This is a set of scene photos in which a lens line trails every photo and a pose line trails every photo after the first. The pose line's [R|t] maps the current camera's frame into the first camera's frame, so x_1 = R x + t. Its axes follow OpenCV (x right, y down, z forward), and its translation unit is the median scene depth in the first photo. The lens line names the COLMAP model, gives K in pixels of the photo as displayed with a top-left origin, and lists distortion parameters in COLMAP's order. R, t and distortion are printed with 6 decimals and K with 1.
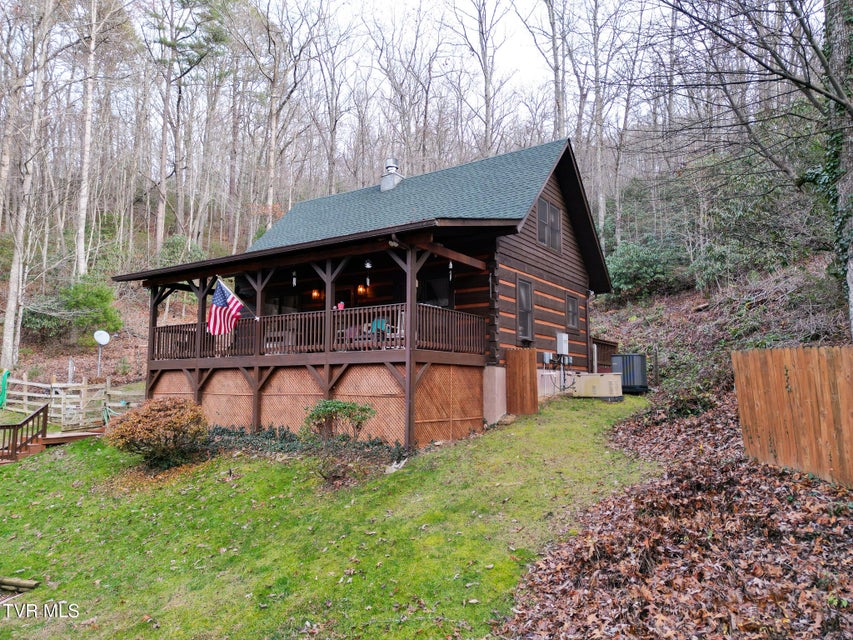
lens RADIAL K [[597.3, 0, 427.5], [0, 597.3, 316.6], [0, 0, 1]] dist [0.072997, -0.062556]
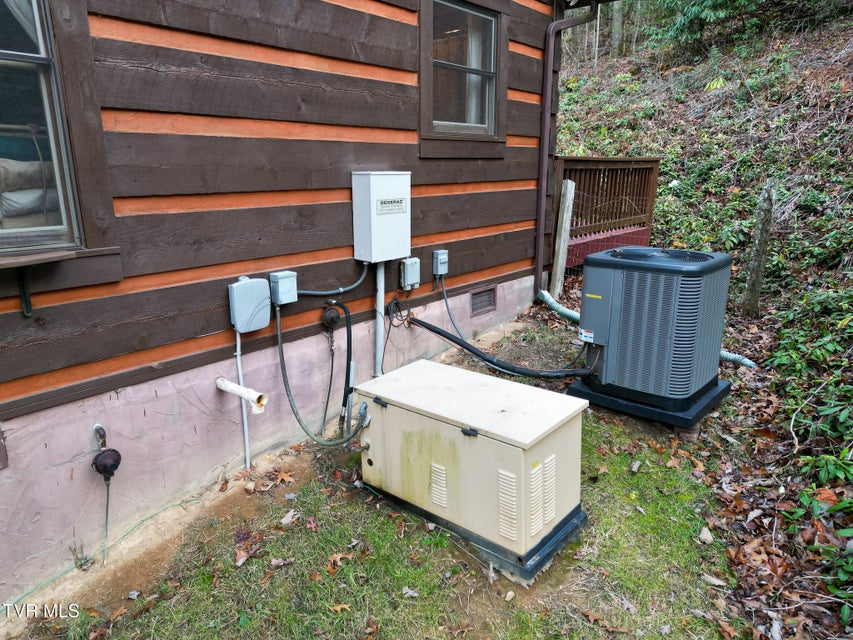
lens RADIAL K [[597.3, 0, 427.1], [0, 597.3, 320.8], [0, 0, 1]] dist [0.072997, -0.062556]
pose [[0.995693, 0.025070, -0.089253, 0.186007], [0.009609, 0.929649, 0.368322, -0.002303], [0.092208, -0.367593, 0.925404, 0.536318]]
